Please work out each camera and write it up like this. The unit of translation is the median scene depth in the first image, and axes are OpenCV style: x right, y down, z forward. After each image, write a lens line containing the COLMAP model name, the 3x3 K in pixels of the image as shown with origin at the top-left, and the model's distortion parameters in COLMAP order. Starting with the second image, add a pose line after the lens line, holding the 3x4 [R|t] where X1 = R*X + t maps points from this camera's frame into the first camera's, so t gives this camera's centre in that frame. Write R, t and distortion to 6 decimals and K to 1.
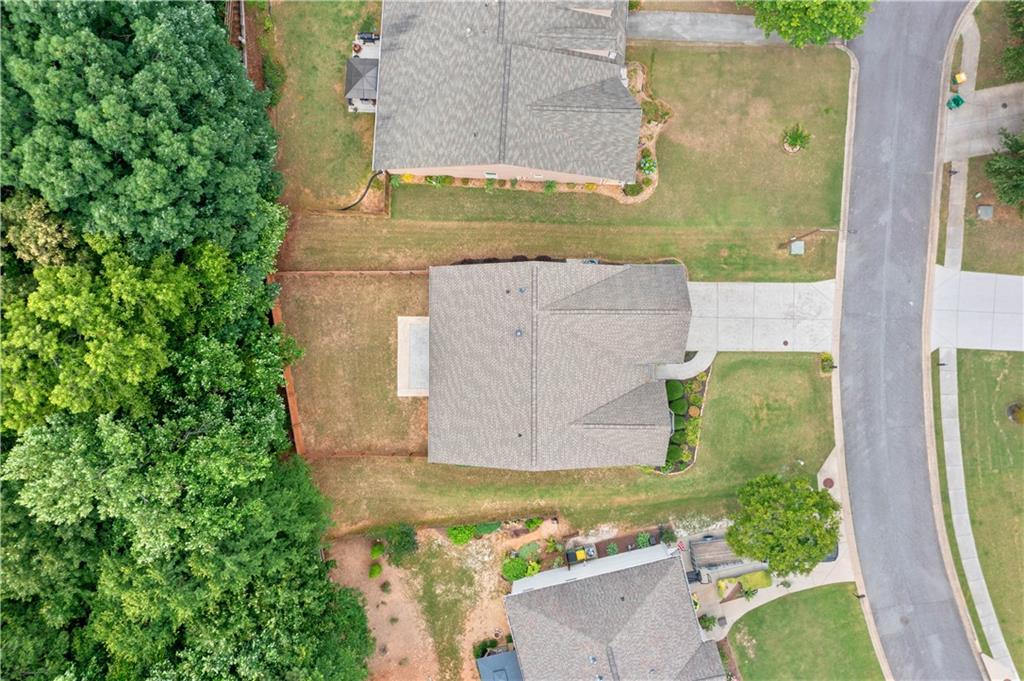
lens RADIAL K [[811.3, 0, 514.3], [0, 811.3, 335.2], [0, 0, 1]] dist [-0.007447, -0.000282]
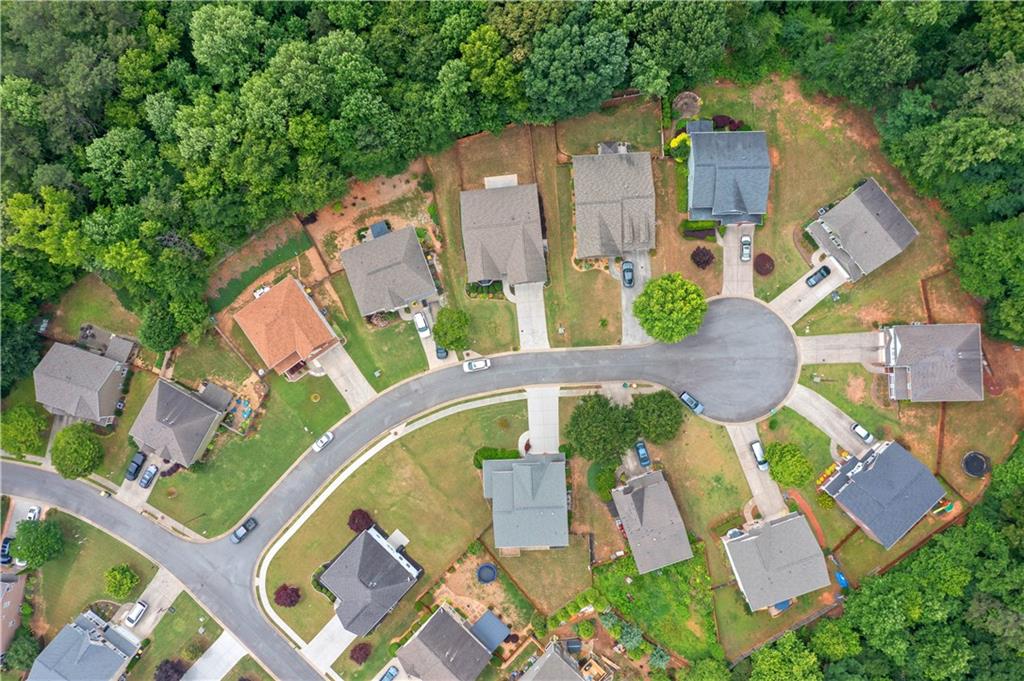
lens RADIAL K [[811.3, 0, 505.9], [0, 811.3, 340.4], [0, 0, 1]] dist [-0.007447, -0.000282]
pose [[0.106676, 0.994280, -0.005273, 0.374139], [-0.992435, 0.106800, 0.060559, -0.088247], [0.060775, -0.001227, 0.998151, -1.481269]]
